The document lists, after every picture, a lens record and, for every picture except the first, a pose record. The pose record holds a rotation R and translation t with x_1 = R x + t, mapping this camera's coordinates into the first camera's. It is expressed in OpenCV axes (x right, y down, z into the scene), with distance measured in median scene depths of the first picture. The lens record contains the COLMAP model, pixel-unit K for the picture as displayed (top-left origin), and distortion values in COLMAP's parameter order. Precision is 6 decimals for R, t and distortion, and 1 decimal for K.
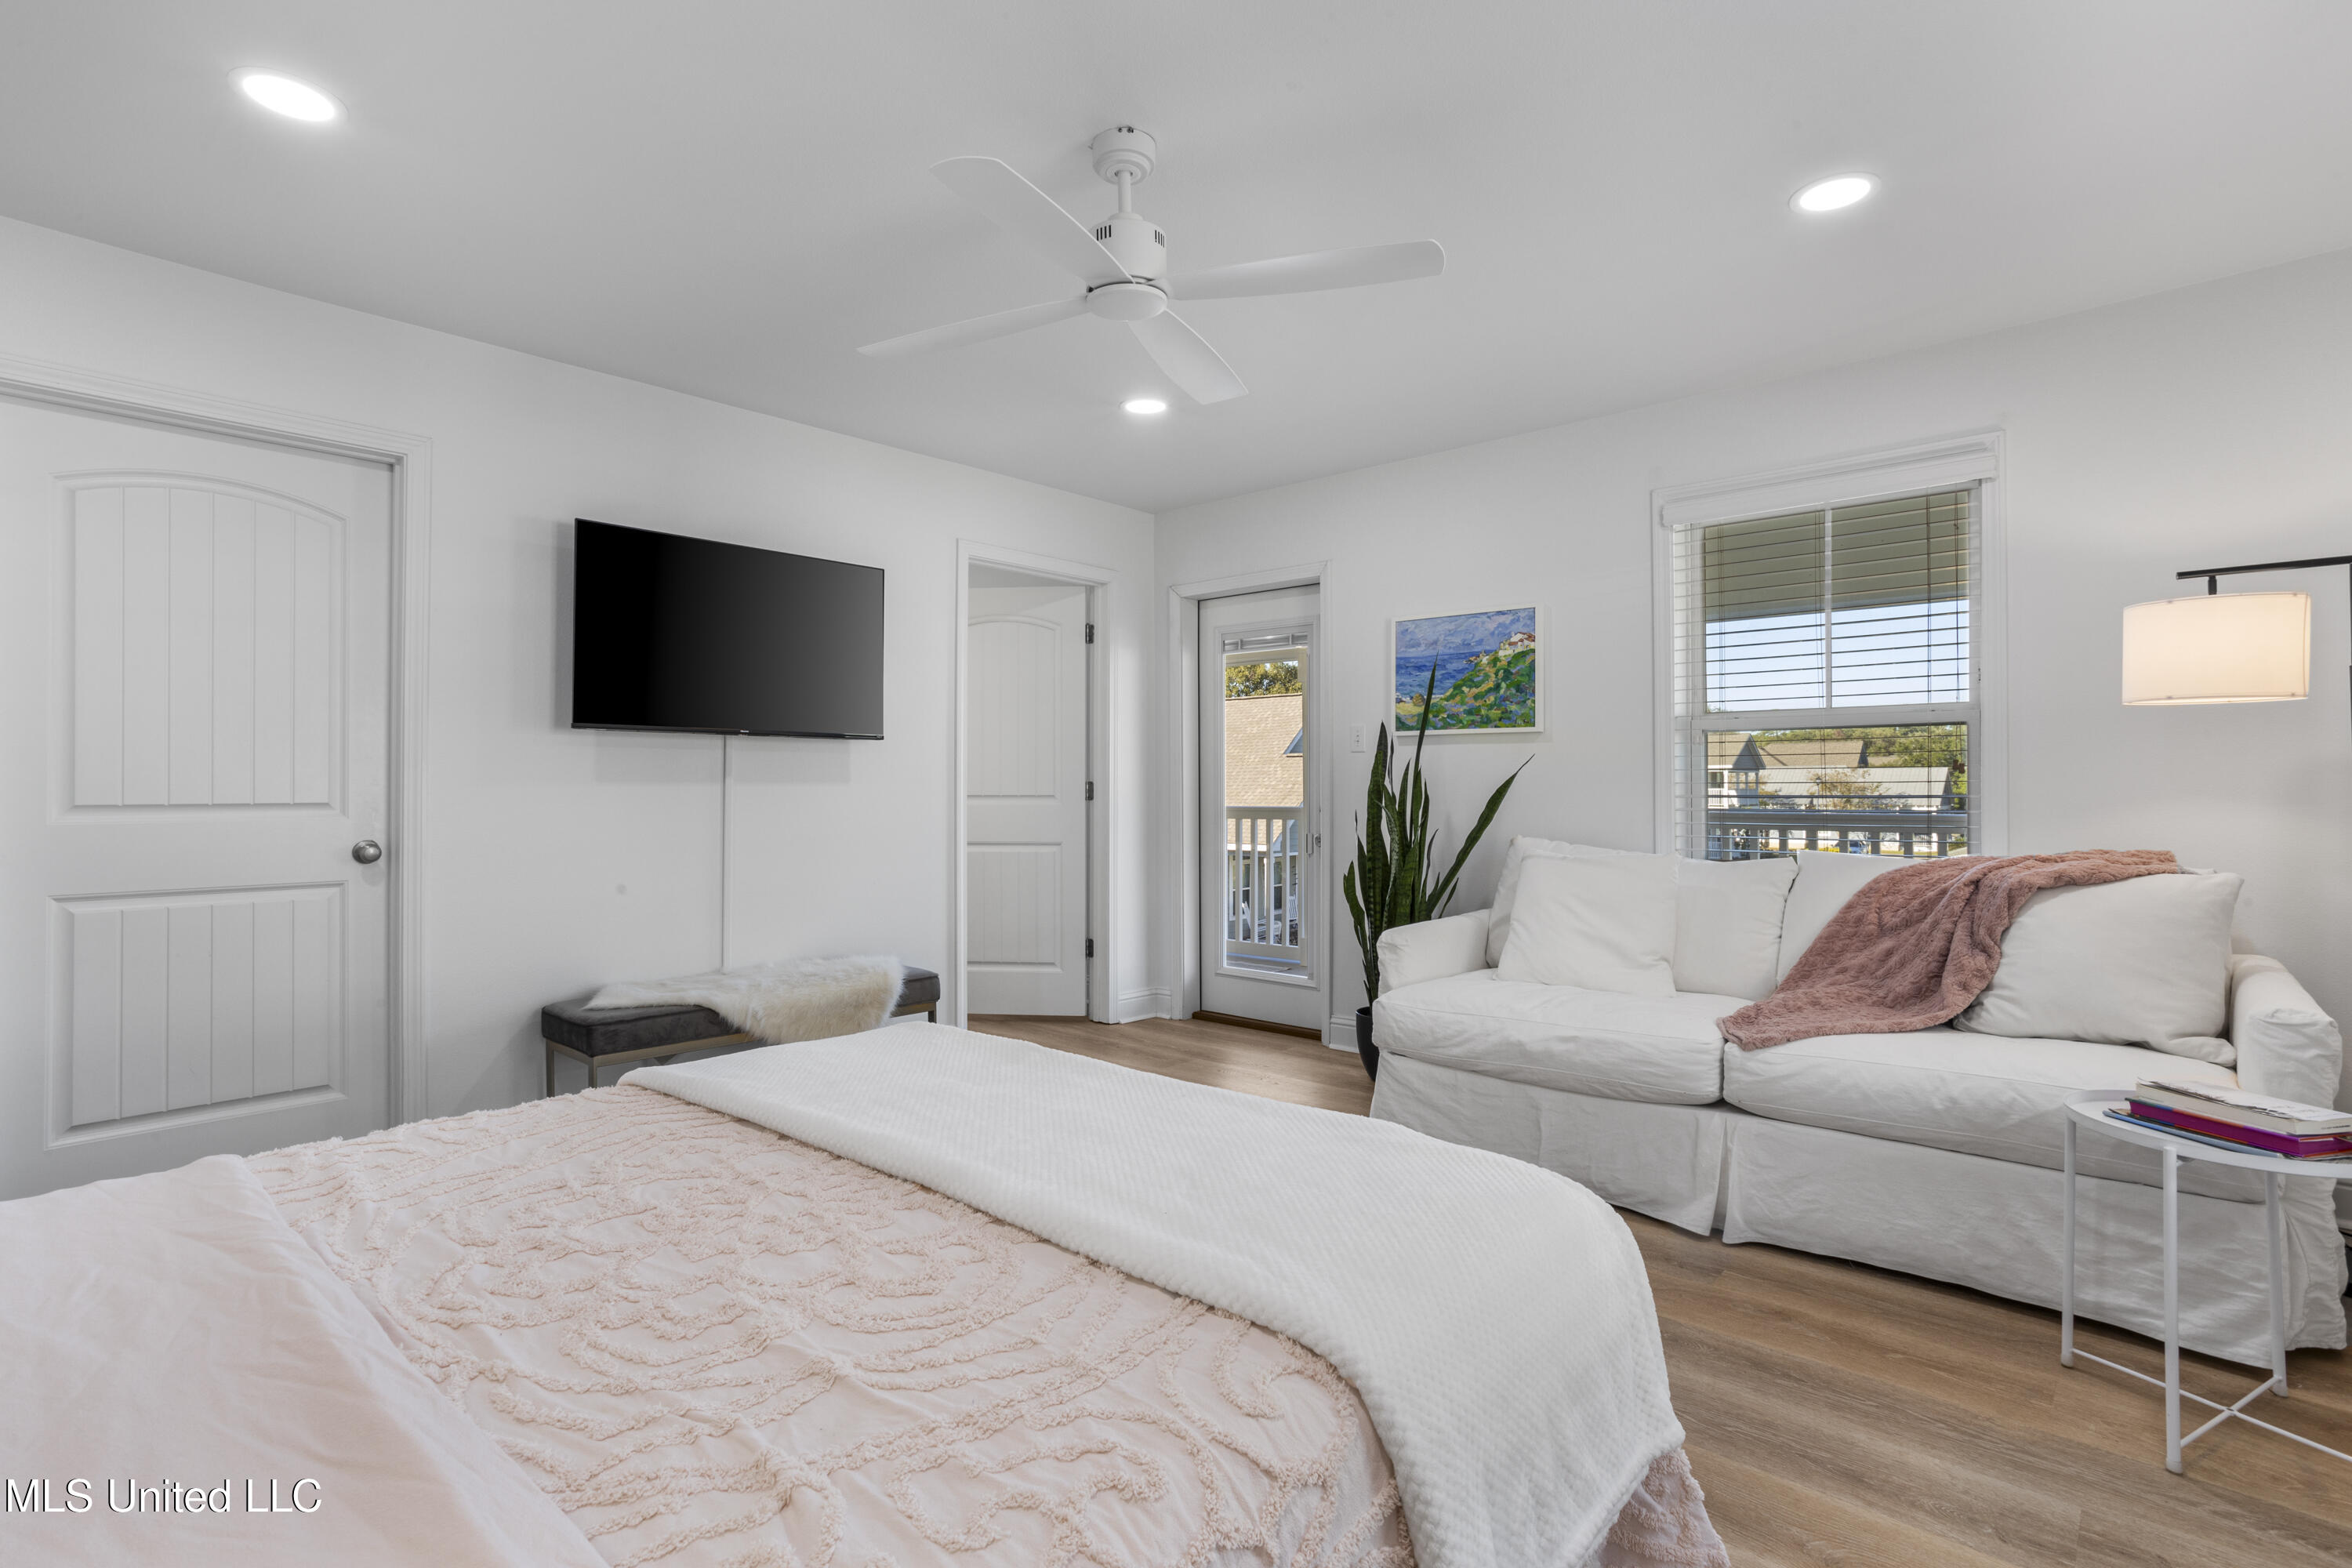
lens RADIAL K [[1136.0, 0, 1171.5], [0, 1136.0, 790.2], [0, 0, 1]] dist [-0.038733, 0.019992]
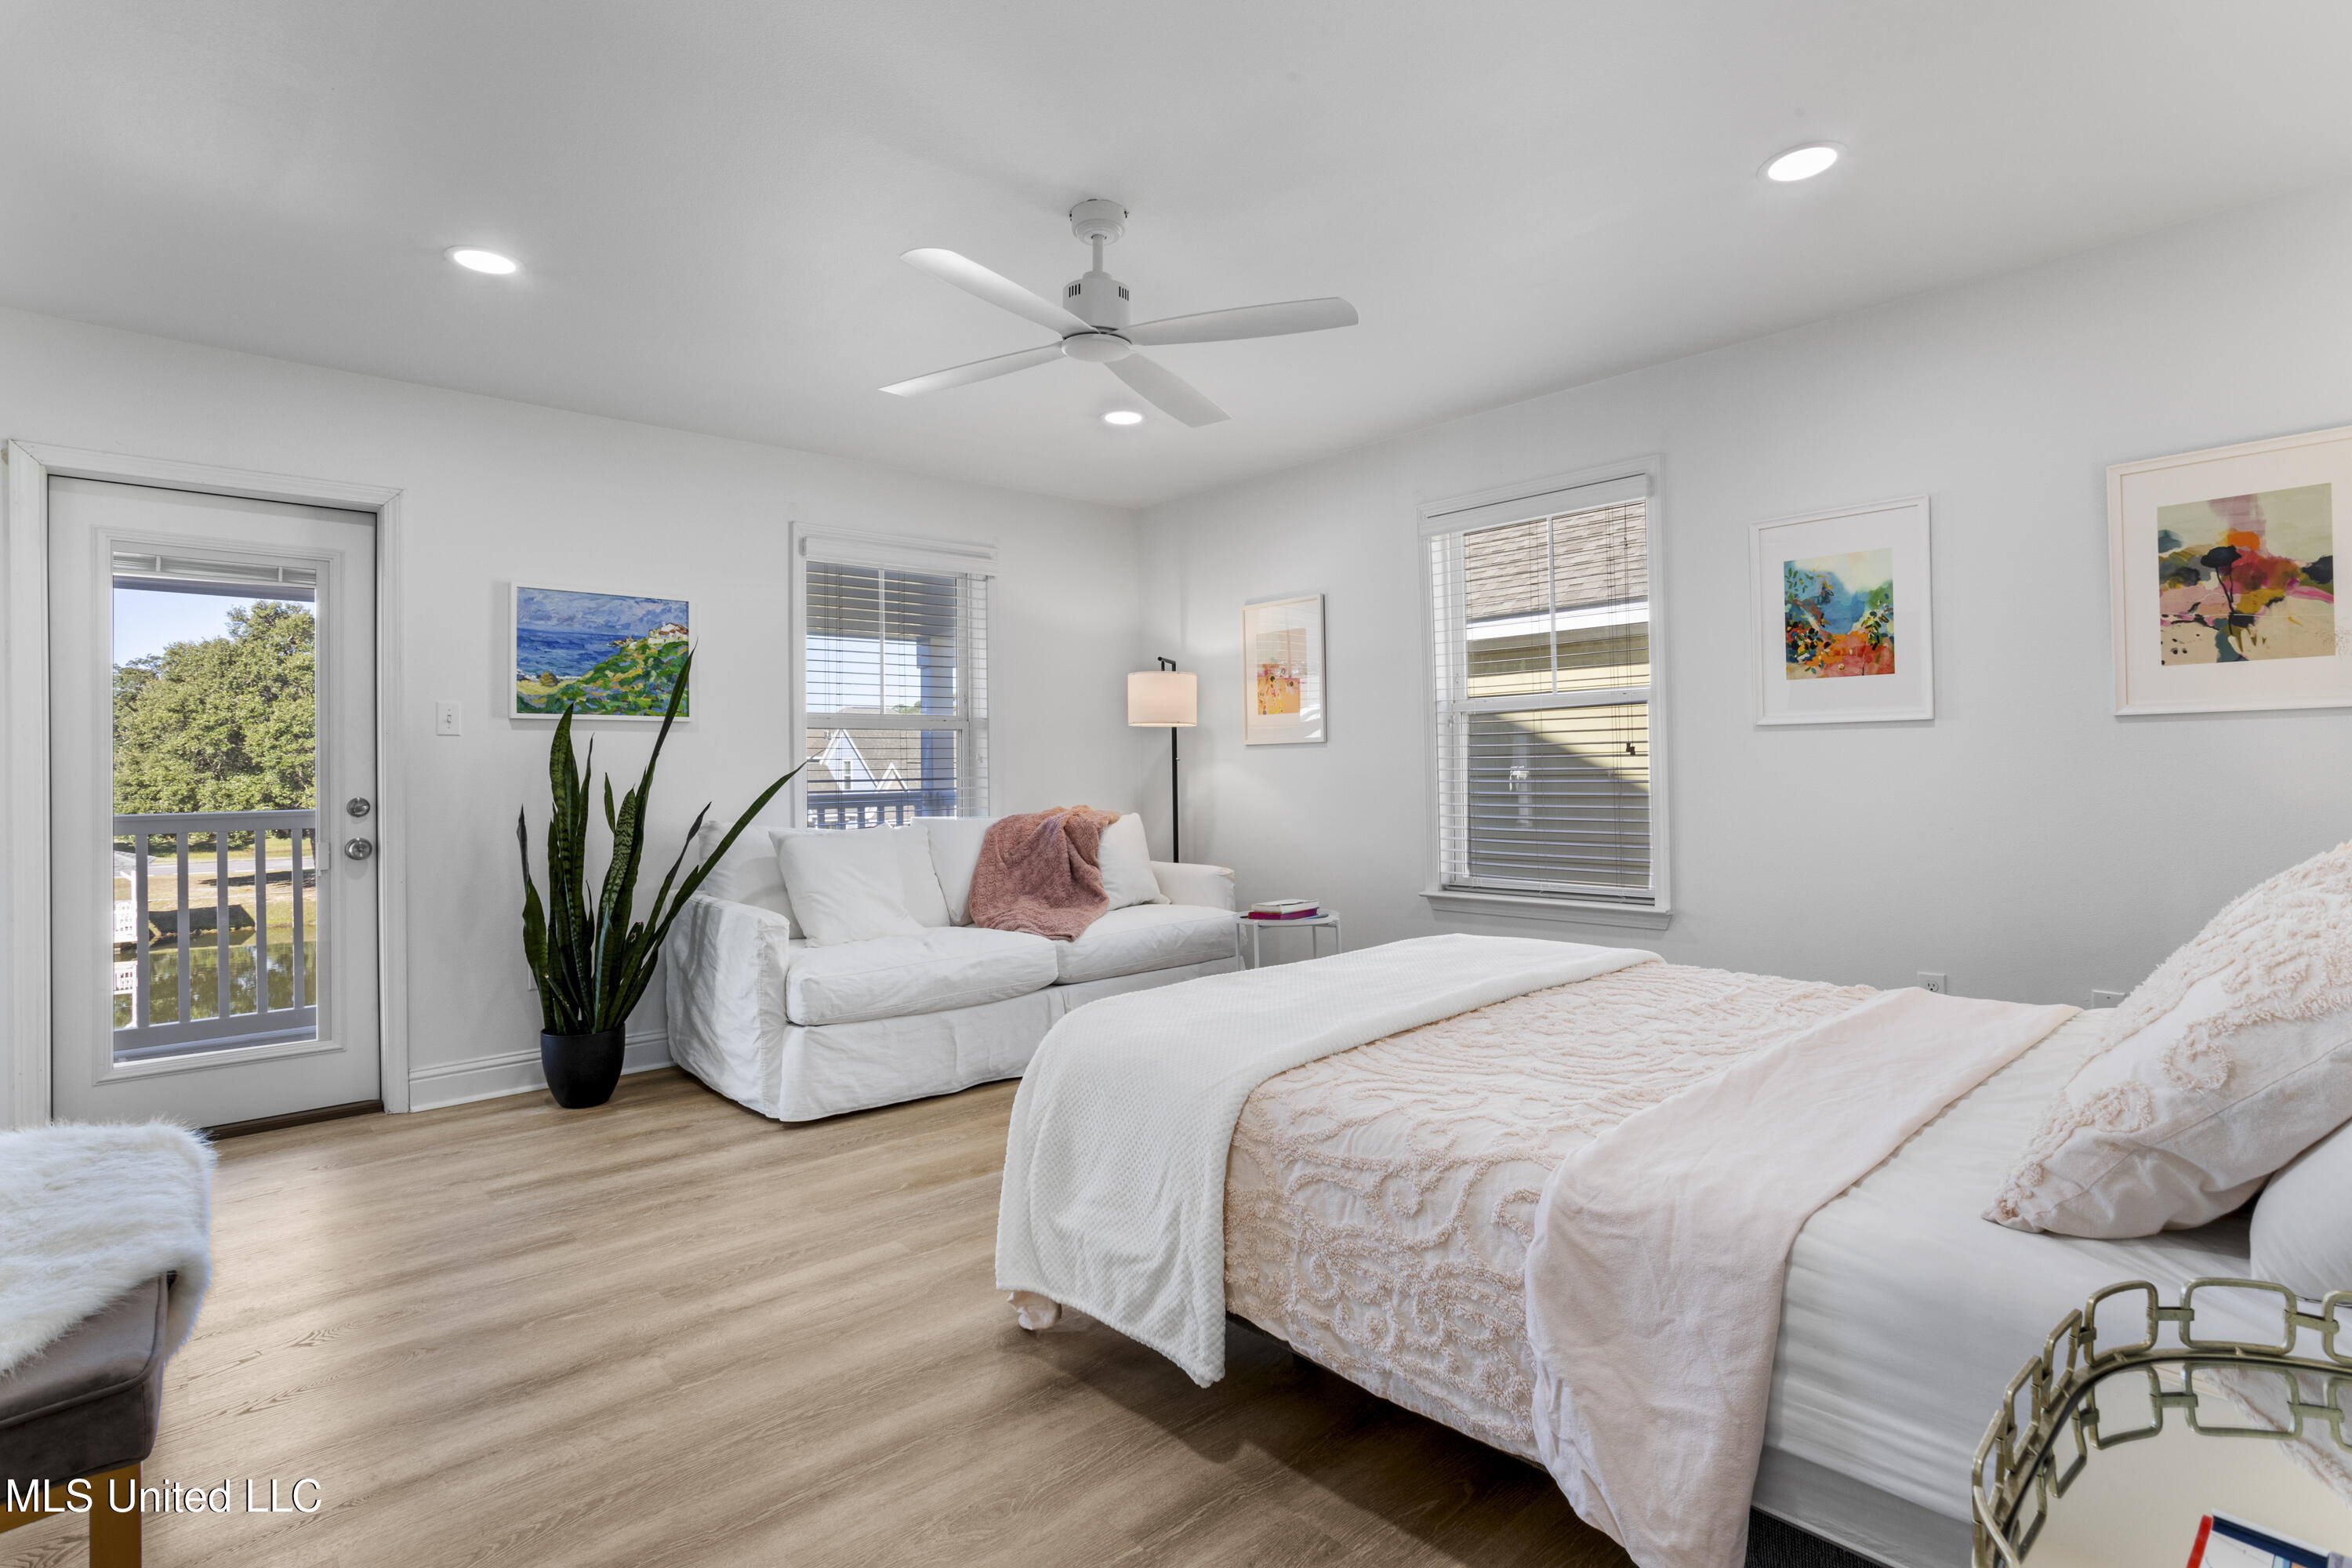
lens RADIAL K [[1136.0, 0, 1182.8], [0, 1136.0, 770.8], [0, 0, 1]] dist [-0.038733, 0.019992]
pose [[0.118924, -0.001360, 0.992902, -0.629041], [0.016971, 0.999856, -0.000664, 0.001548], [-0.992758, 0.016930, 0.118930, 0.416317]]
